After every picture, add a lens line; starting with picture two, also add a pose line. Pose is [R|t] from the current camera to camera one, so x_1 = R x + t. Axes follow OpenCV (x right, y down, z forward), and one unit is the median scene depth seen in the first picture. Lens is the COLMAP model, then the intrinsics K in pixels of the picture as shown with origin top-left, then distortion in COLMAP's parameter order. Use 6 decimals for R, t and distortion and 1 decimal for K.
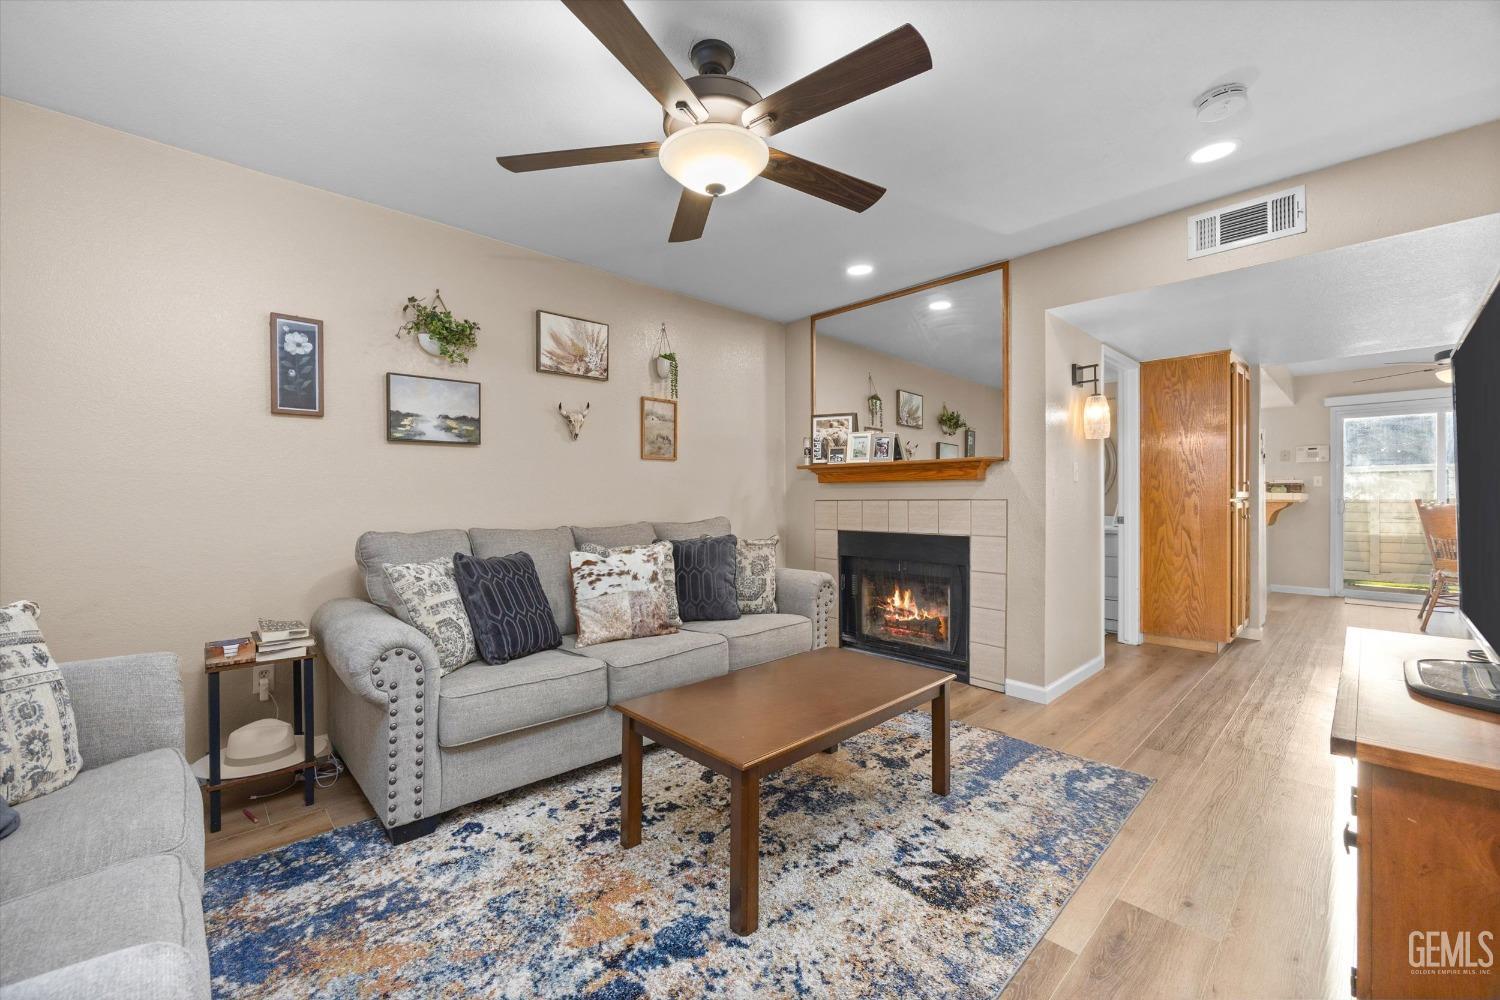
lens RADIAL K [[602.8, 0, 742.0], [0, 602.8, 499.3], [0, 0, 1]] dist [-0.002468, 0.000295]
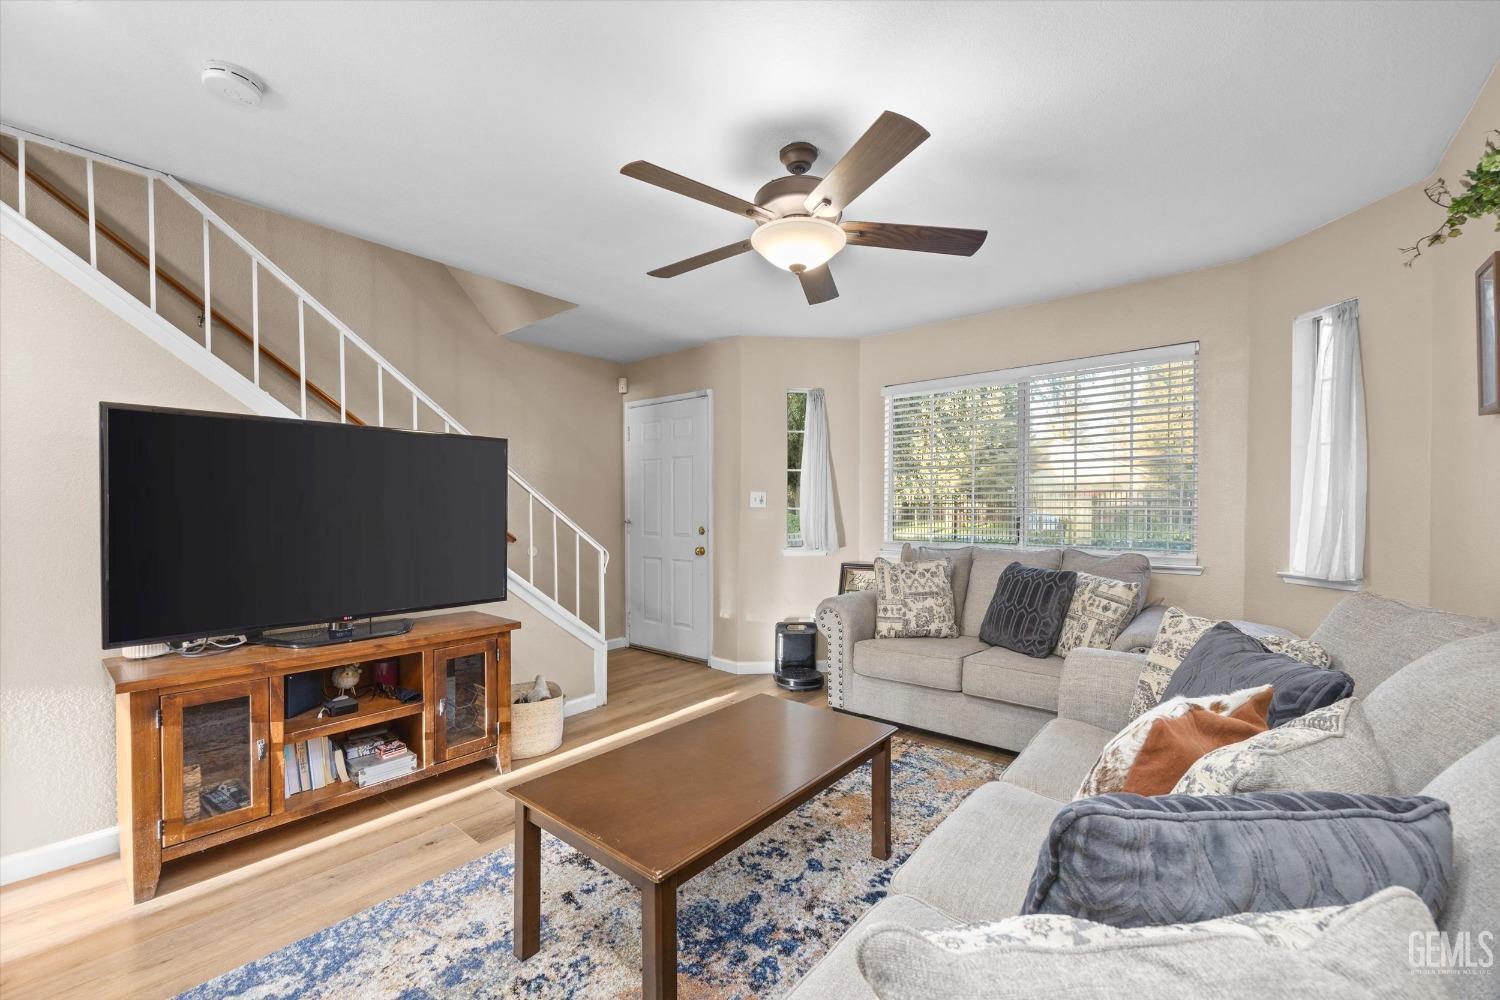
lens RADIAL K [[602.8, 0, 739.5], [0, 602.8, 512.9], [0, 0, 1]] dist [-0.002468, 0.000295]
pose [[-0.994123, 0.000107, -0.108261, 0.143878], [-0.000930, 0.999954, 0.009527, -0.039779], [0.108257, 0.009572, -0.994077, 1.594558]]
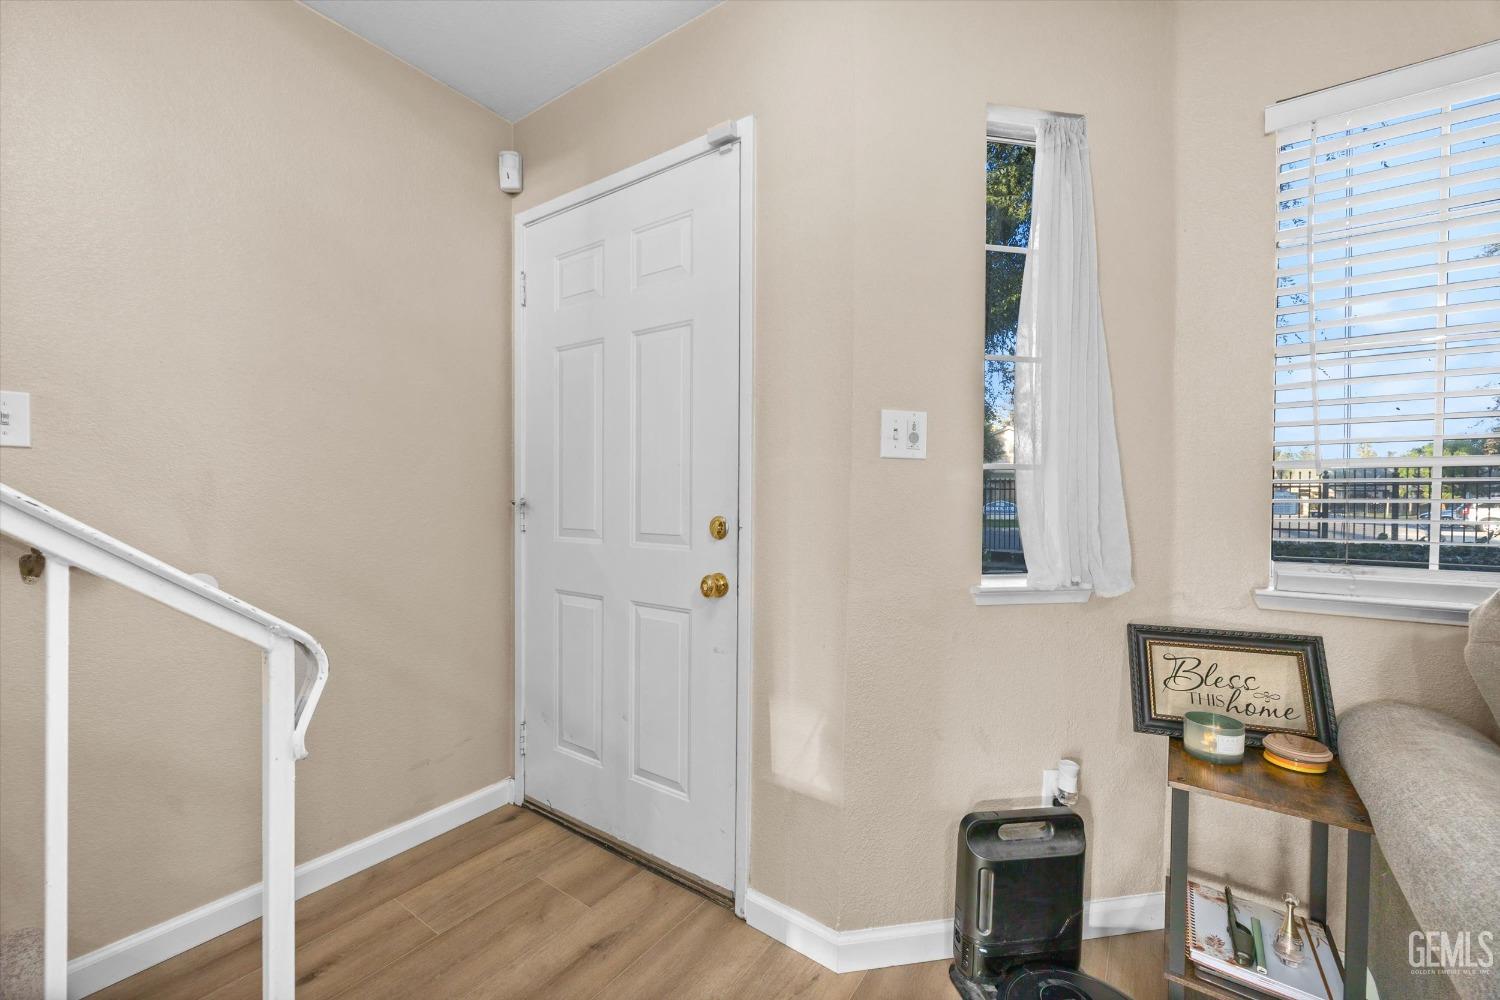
lens RADIAL K [[602.8, 0, 747.7], [0, 602.8, 501.6], [0, 0, 1]] dist [-0.002468, 0.000295]
pose [[-0.978758, -0.006396, -0.204920, 0.162225], [-0.008735, 0.999907, 0.010510, -0.001725], [0.204834, 0.012076, -0.978722, 0.358511]]
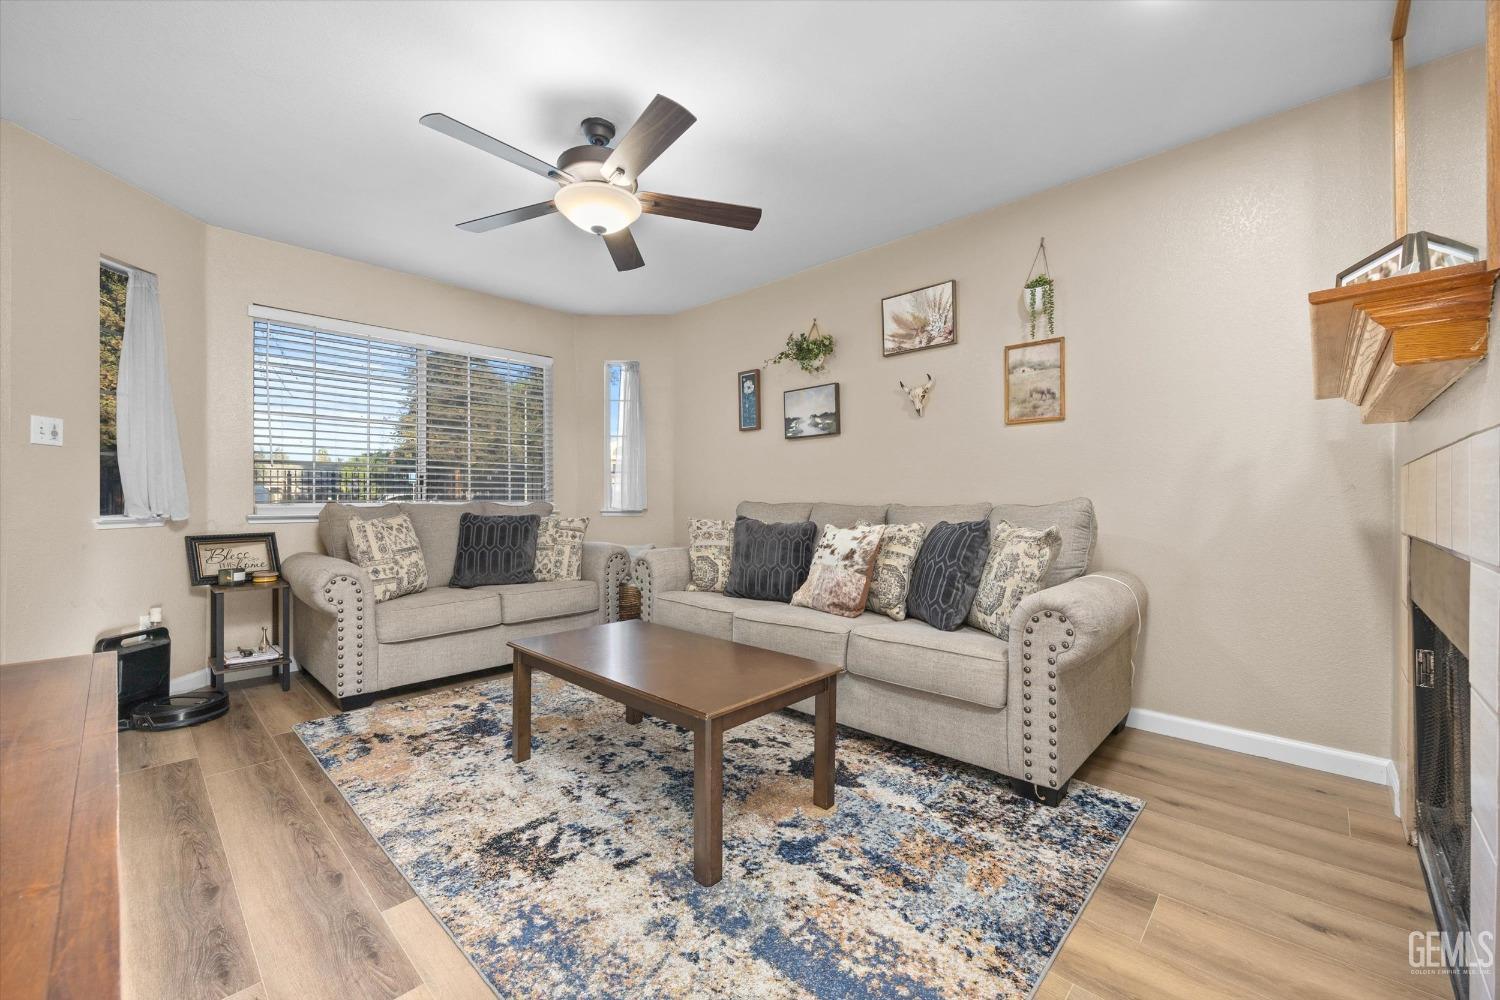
lens RADIAL K [[602.8, 0, 736.3], [0, 602.8, 501.0], [0, 0, 1]] dist [-0.002468, 0.000295]
pose [[0.036340, 0.005905, -0.999322, 0.935880], [-0.002287, 0.999980, 0.005825, 0.045607], [0.999337, 0.002074, 0.036353, 0.925242]]
